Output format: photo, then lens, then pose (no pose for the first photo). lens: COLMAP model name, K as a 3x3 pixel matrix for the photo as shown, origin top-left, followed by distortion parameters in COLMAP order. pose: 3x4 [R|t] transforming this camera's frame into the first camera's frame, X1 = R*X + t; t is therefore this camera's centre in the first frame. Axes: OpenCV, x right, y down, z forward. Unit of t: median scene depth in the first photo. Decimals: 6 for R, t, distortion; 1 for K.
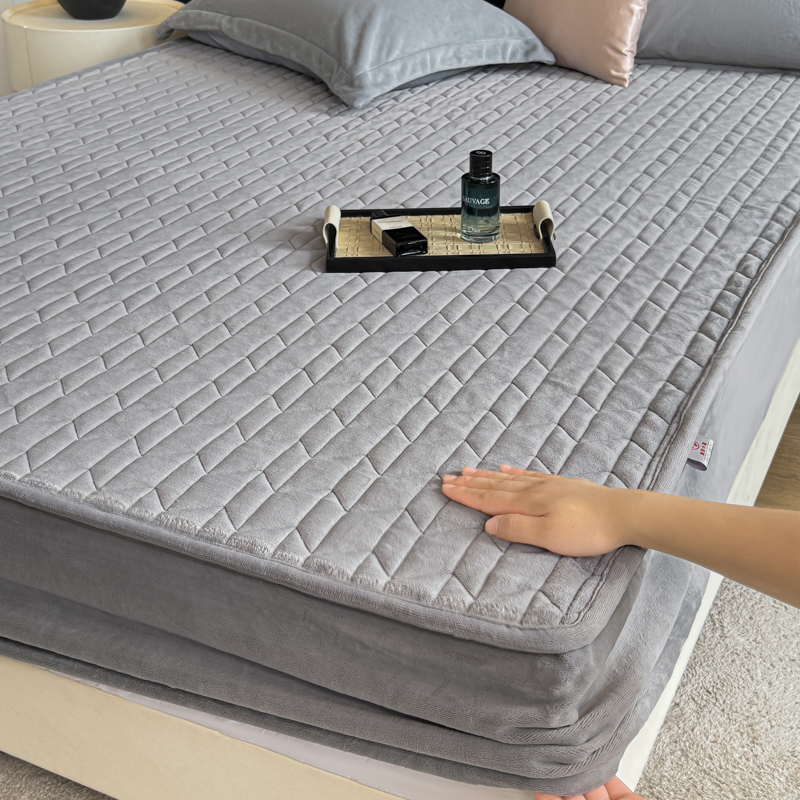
lens RADIAL K [[1155.2, 0, 425.1], [0, 1155.2, 346.6], [0, 0, 1]] dist [0.114356, 0.000000]
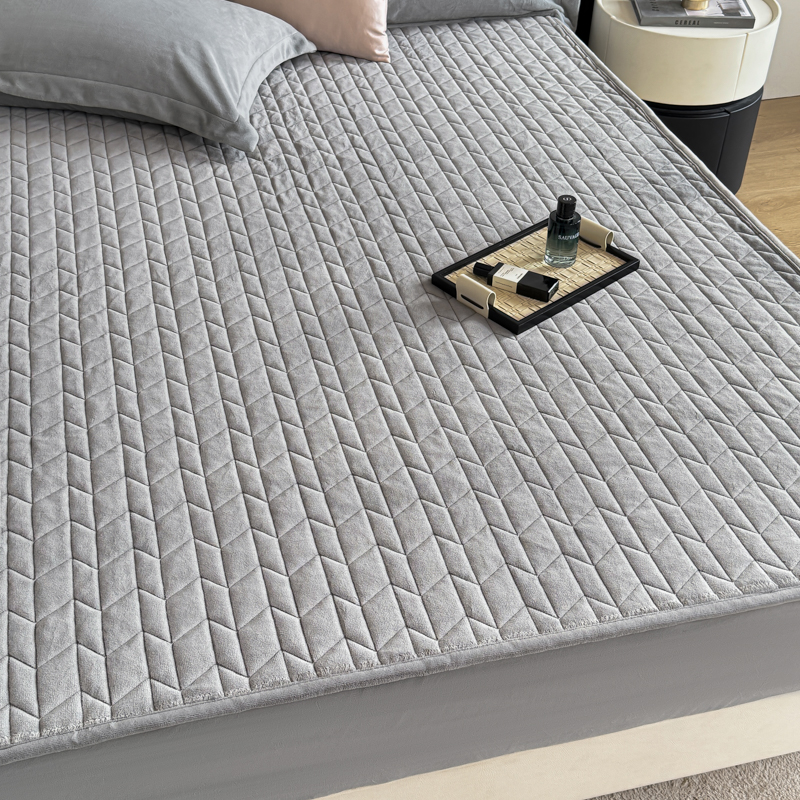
lens RADIAL K [[1136.0, 0, 395.6], [0, 1136.0, 333.6], [0, 0, 1]] dist [0.101351, 0.000000]
pose [[0.771111, -0.349687, 0.532079, -0.753349], [0.258365, 0.935638, 0.240476, -0.354691], [-0.581924, -0.047963, 0.811827, 0.107039]]
